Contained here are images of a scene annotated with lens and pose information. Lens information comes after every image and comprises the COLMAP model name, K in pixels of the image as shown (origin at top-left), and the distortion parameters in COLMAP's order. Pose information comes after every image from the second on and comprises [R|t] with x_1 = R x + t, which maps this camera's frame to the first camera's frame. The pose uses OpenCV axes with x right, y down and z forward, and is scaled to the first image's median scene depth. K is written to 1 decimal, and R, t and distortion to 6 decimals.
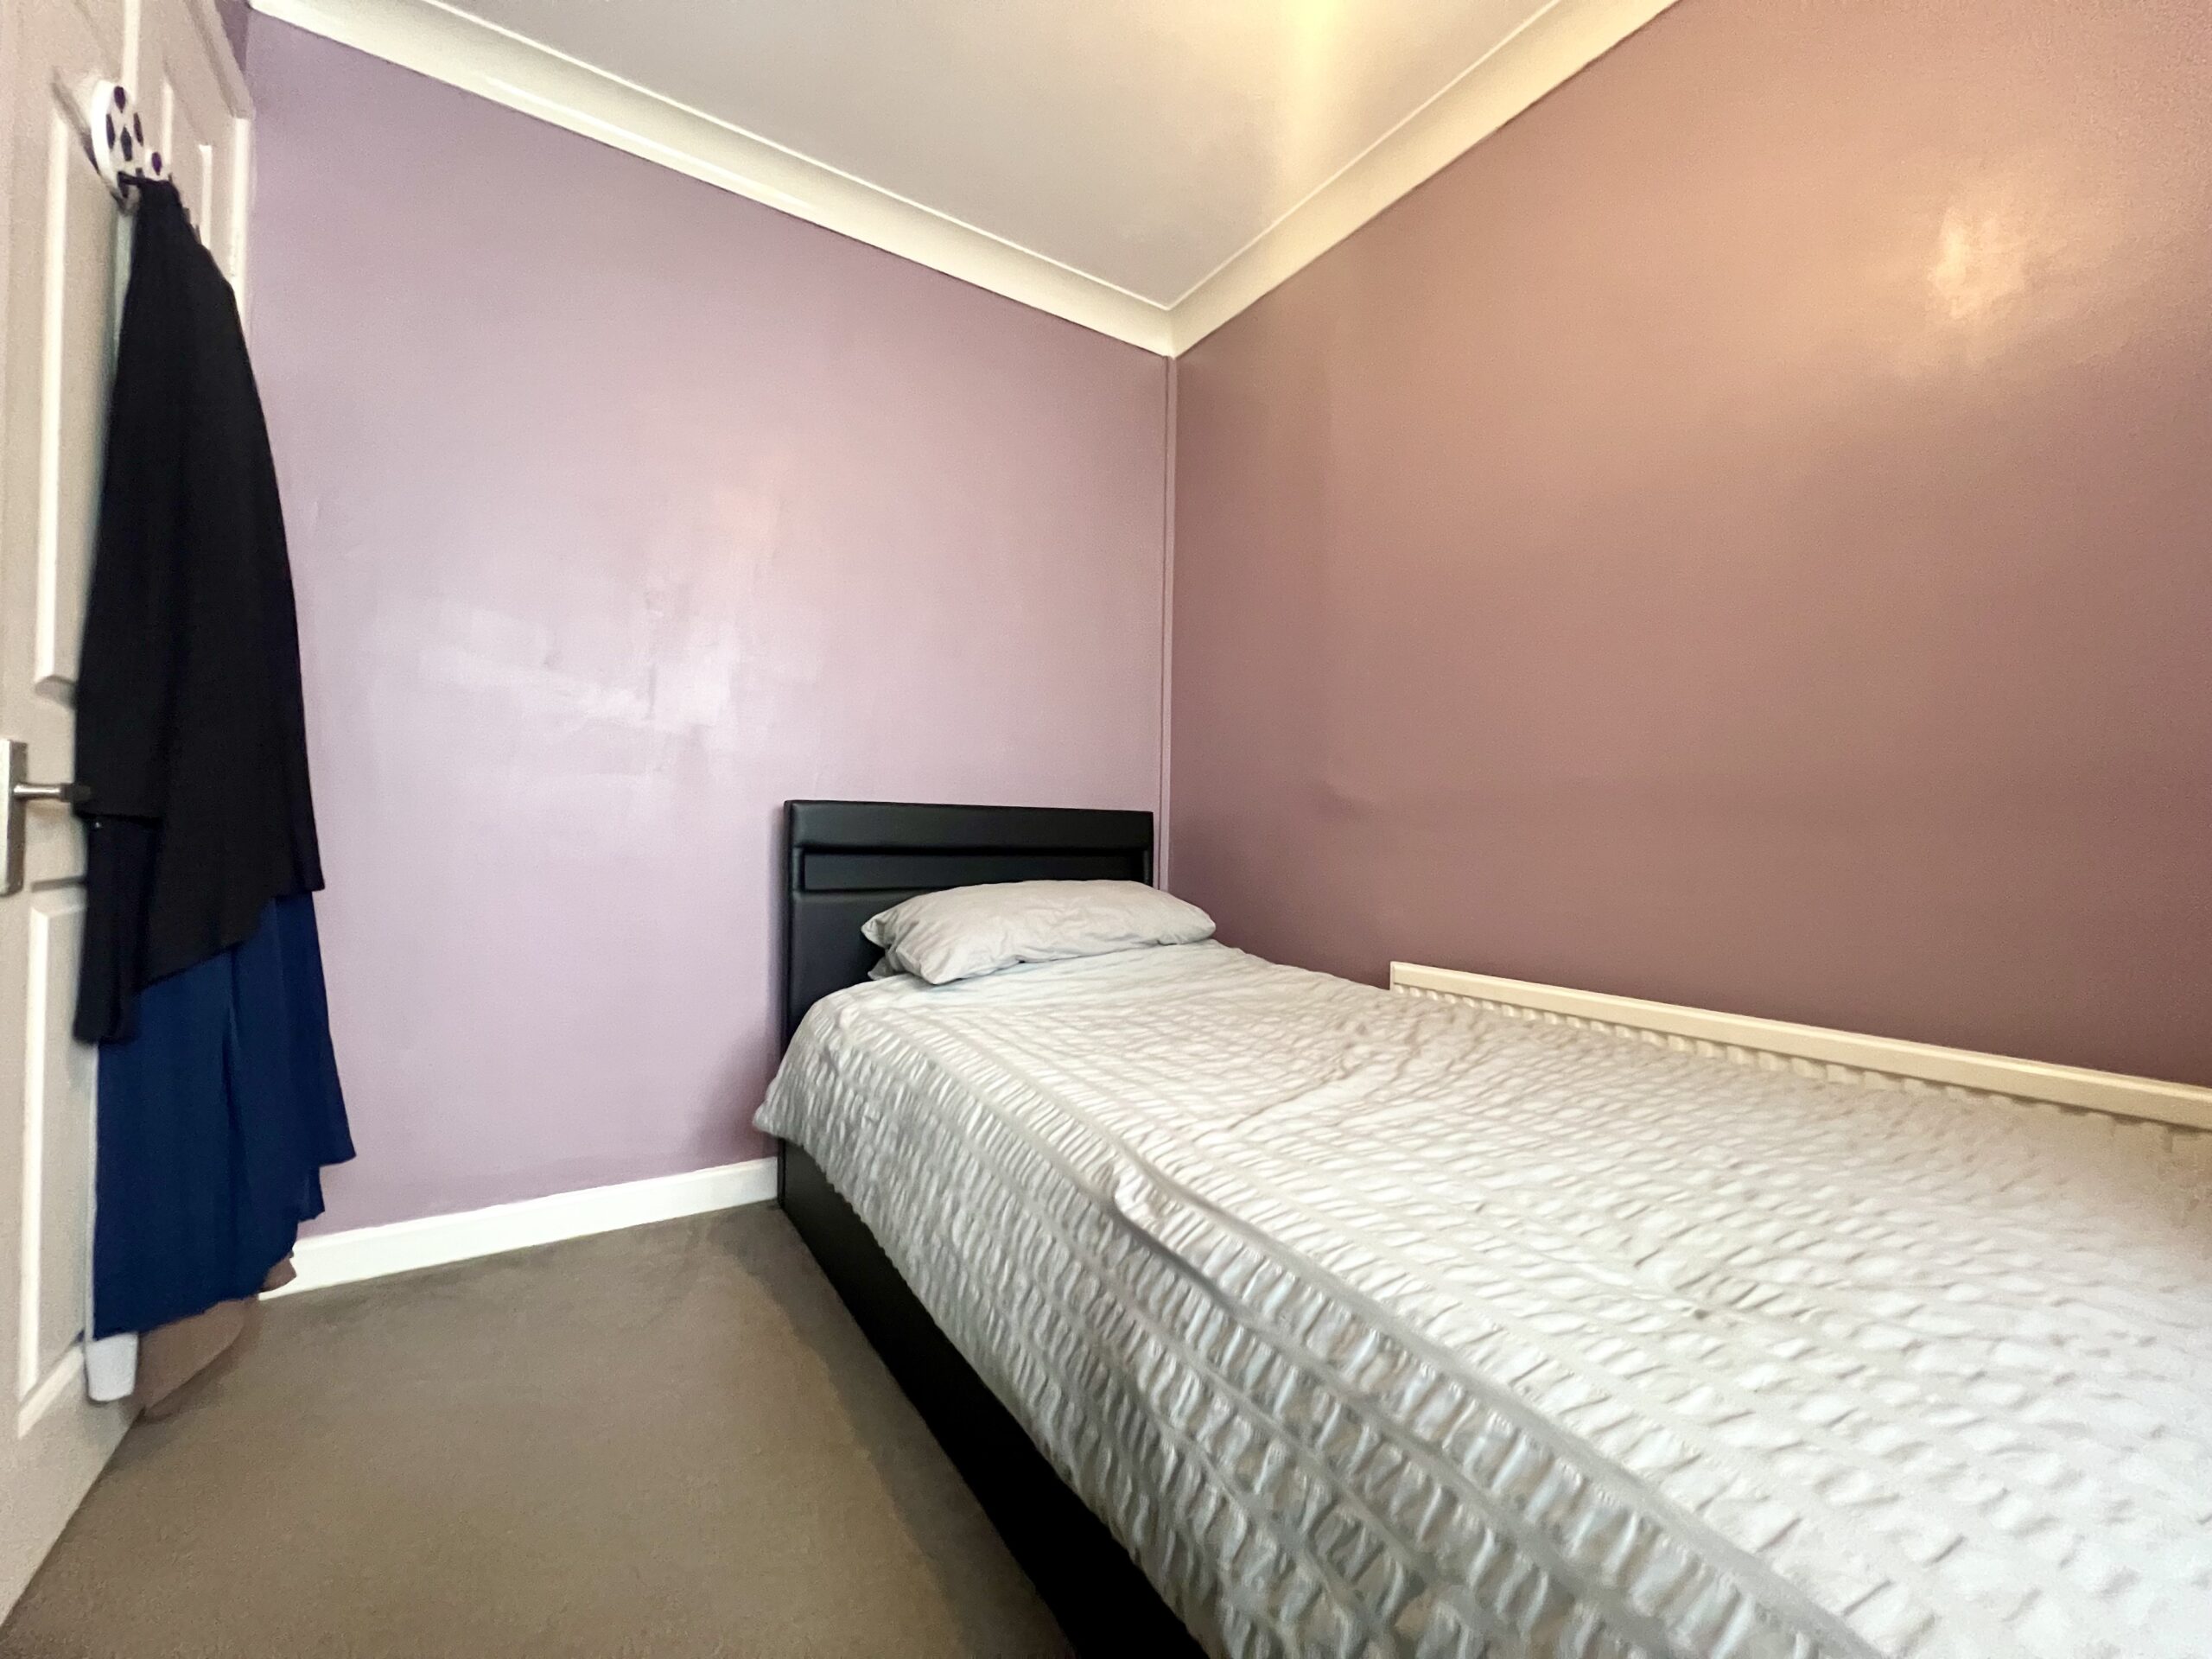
lens RADIAL K [[889.8, 0, 1107.0], [0, 889.8, 820.6], [0, 0, 1]] dist [-0.002162, 0.001154]
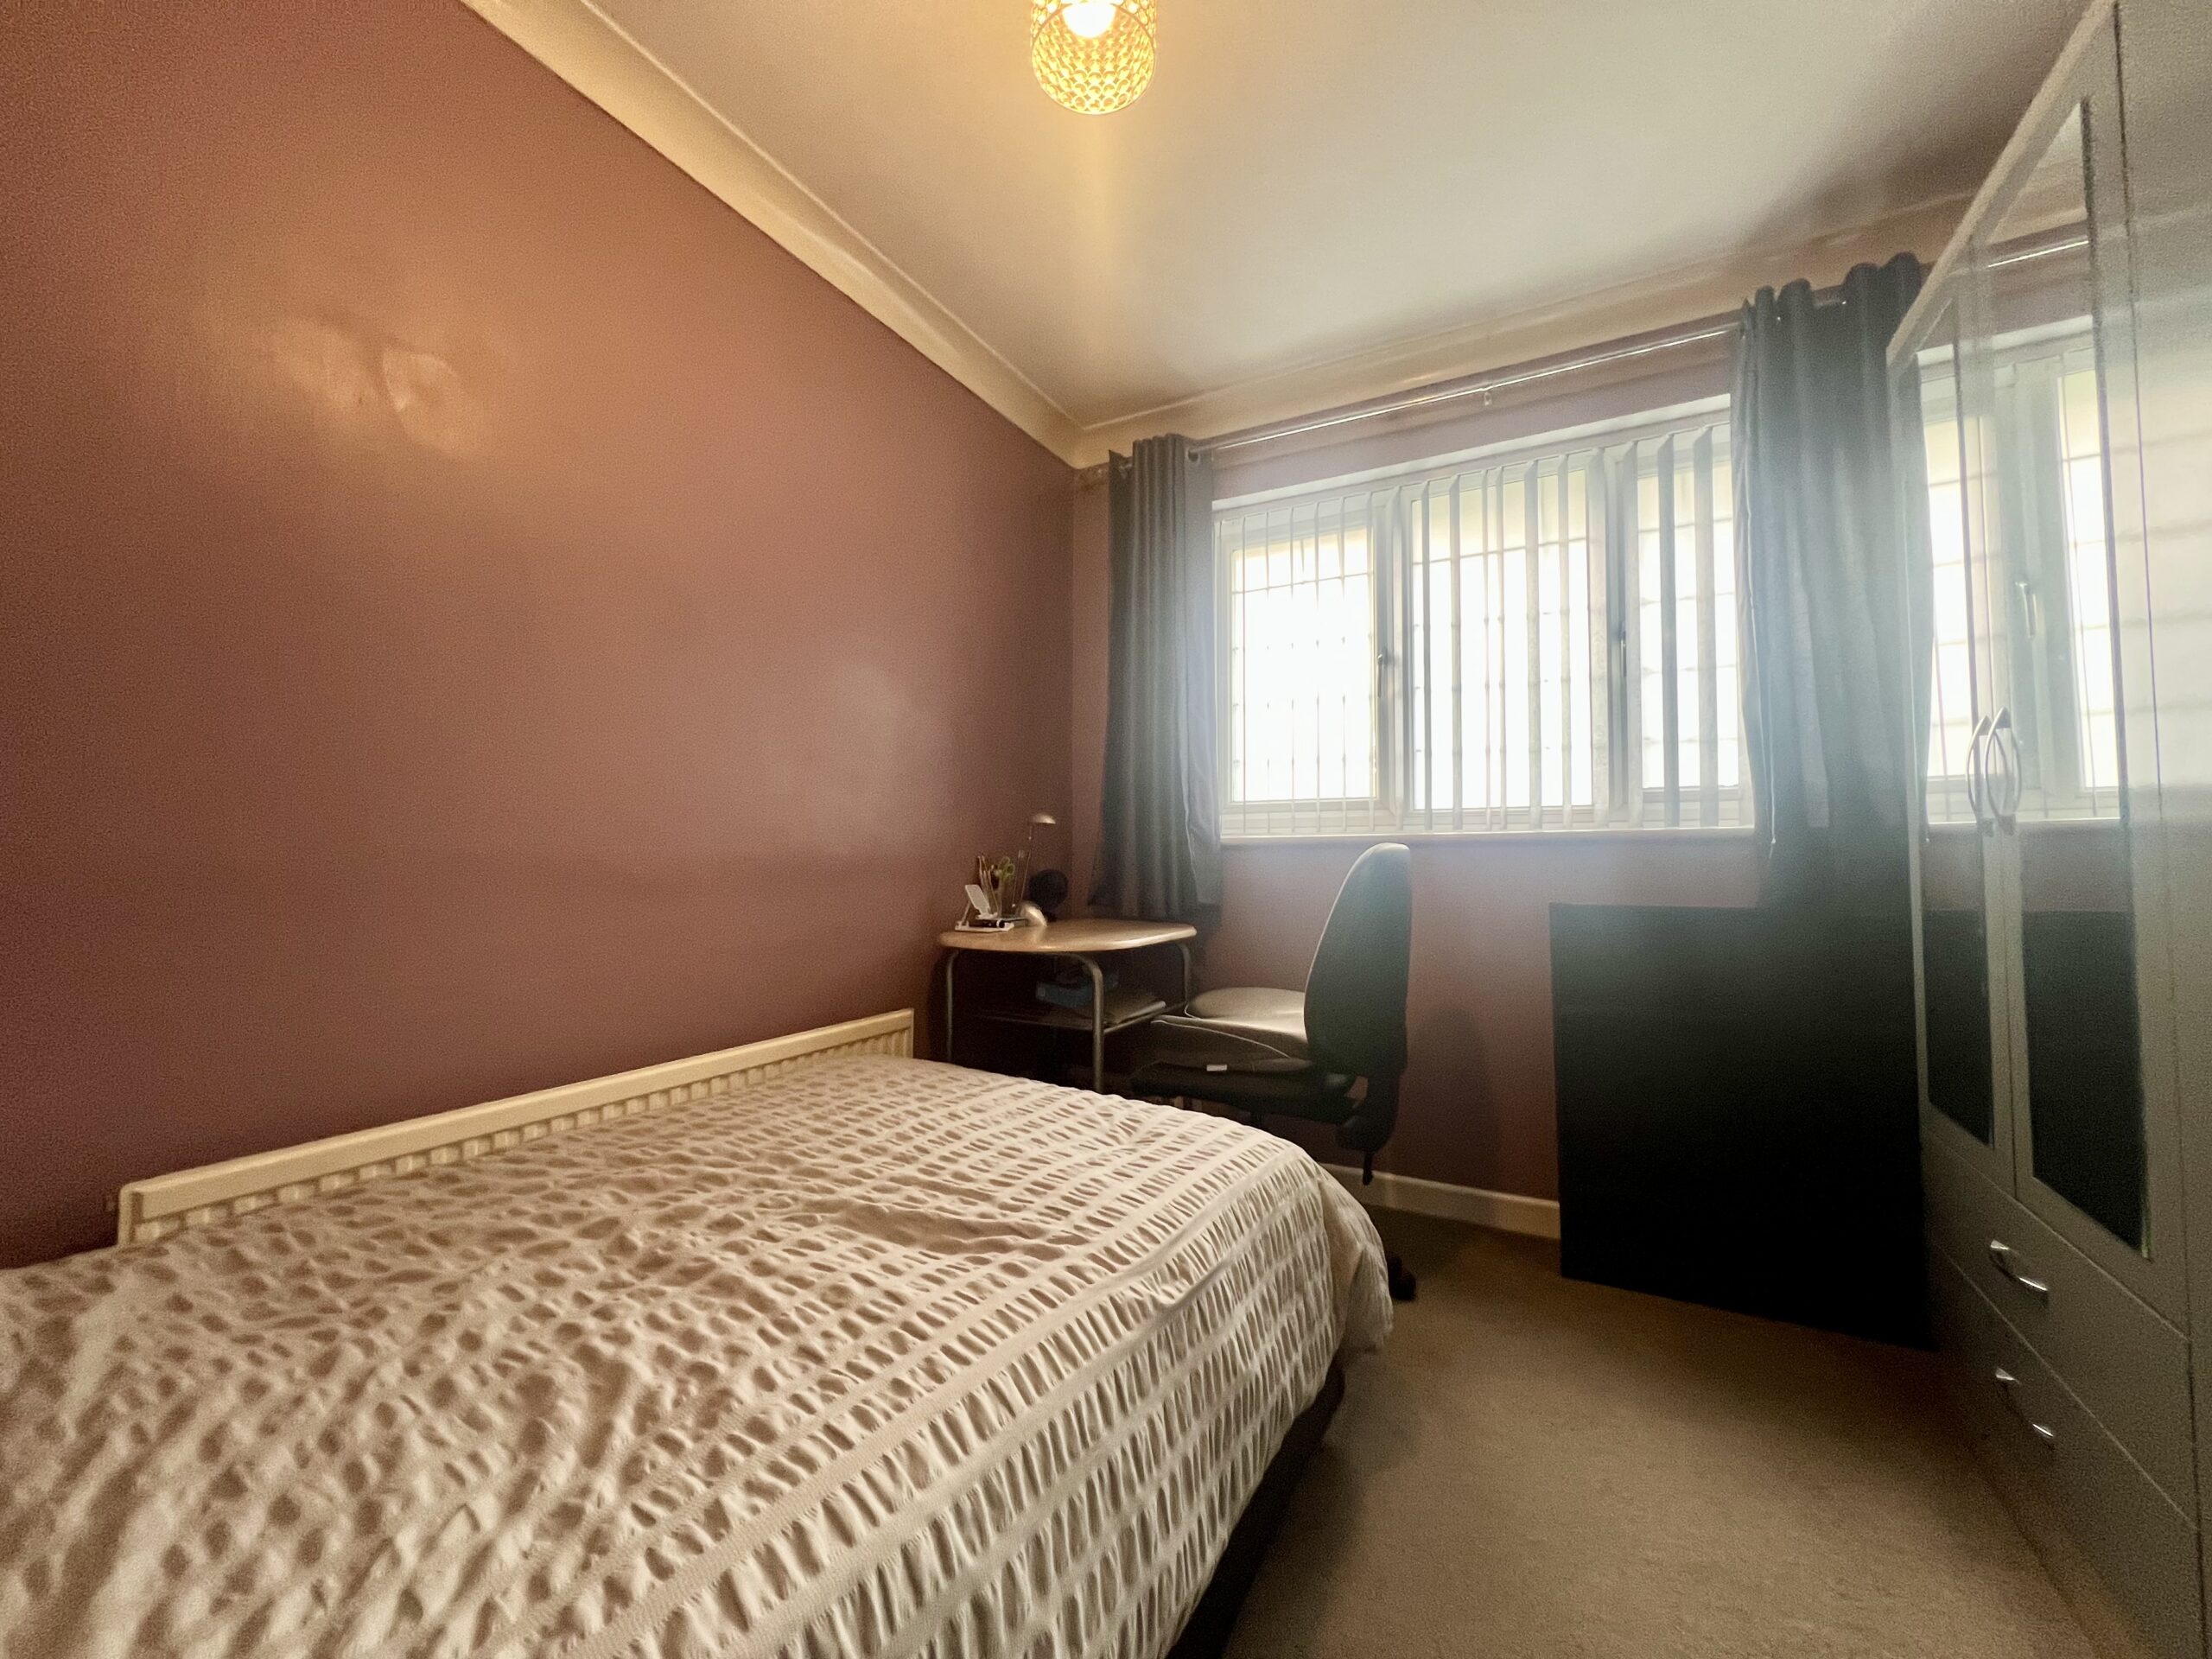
lens RADIAL K [[889.8, 0, 1106.1], [0, 889.8, 824.2], [0, 0, 1]] dist [-0.002162, 0.001154]
pose [[-0.481546, 0.022233, 0.876139, -0.637369], [-0.008021, 0.999525, -0.029772, -0.066054], [-0.876384, -0.021364, -0.481139, 1.133174]]
